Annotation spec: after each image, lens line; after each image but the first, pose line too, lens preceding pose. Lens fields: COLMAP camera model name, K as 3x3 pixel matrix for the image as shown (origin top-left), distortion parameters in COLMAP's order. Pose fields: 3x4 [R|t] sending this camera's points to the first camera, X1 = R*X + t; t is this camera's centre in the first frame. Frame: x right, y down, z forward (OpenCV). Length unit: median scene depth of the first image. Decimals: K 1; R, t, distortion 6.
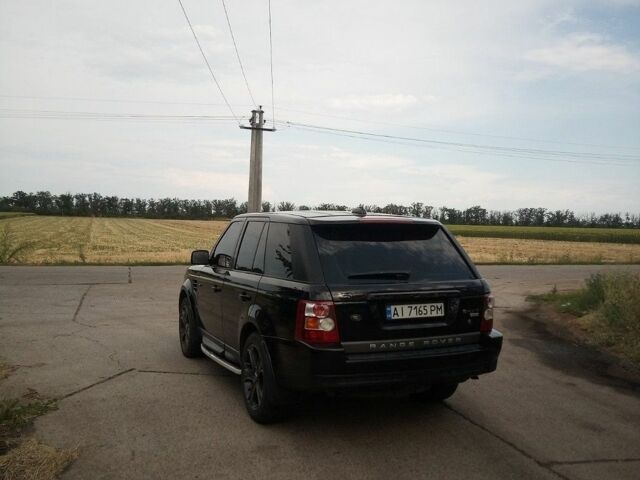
lens RADIAL K [[616.1, 0, 320.0], [0, 616.1, 240.0], [0, 0, 1]] dist [0.120765, -0.212091]
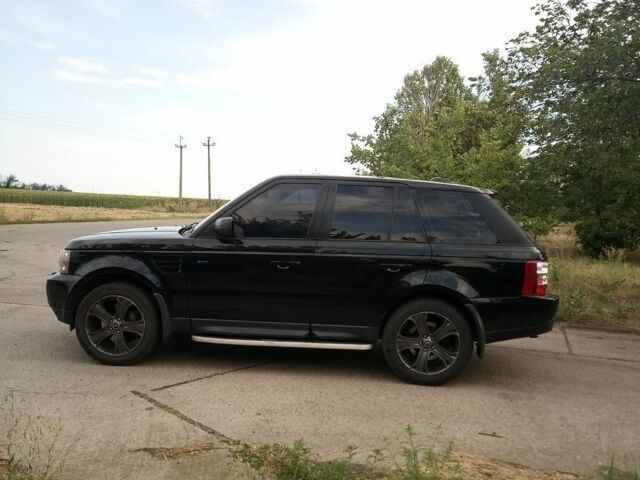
lens RADIAL K [[616.1, 0, 320.0], [0, 616.1, 240.0], [0, 0, 1]] dist [0.120765, -0.212091]
pose [[0.498119, -0.042311, 0.866075, -1.186210], [-0.012884, 0.998337, 0.056183, -0.001968], [-0.867013, -0.039144, 0.496746, 0.734402]]
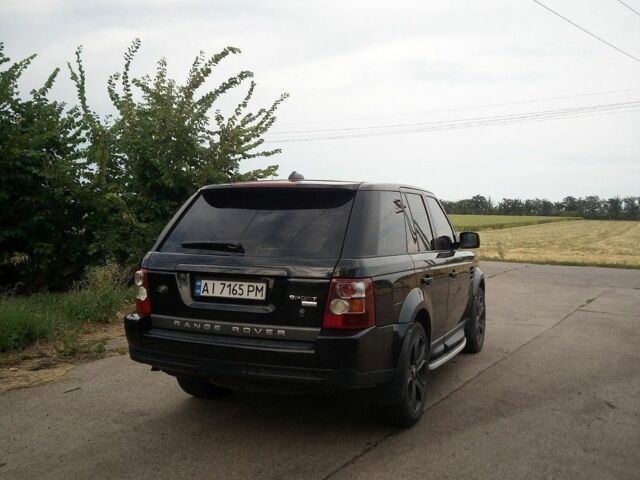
lens RADIAL K [[616.1, 0, 320.0], [0, 616.1, 240.0], [0, 0, 1]] dist [0.120765, -0.212091]
pose [[0.674490, 0.023767, -0.737901, 0.836747], [-0.028840, 0.999567, 0.005833, 0.039942], [0.737720, 0.017346, 0.674884, 0.524831]]
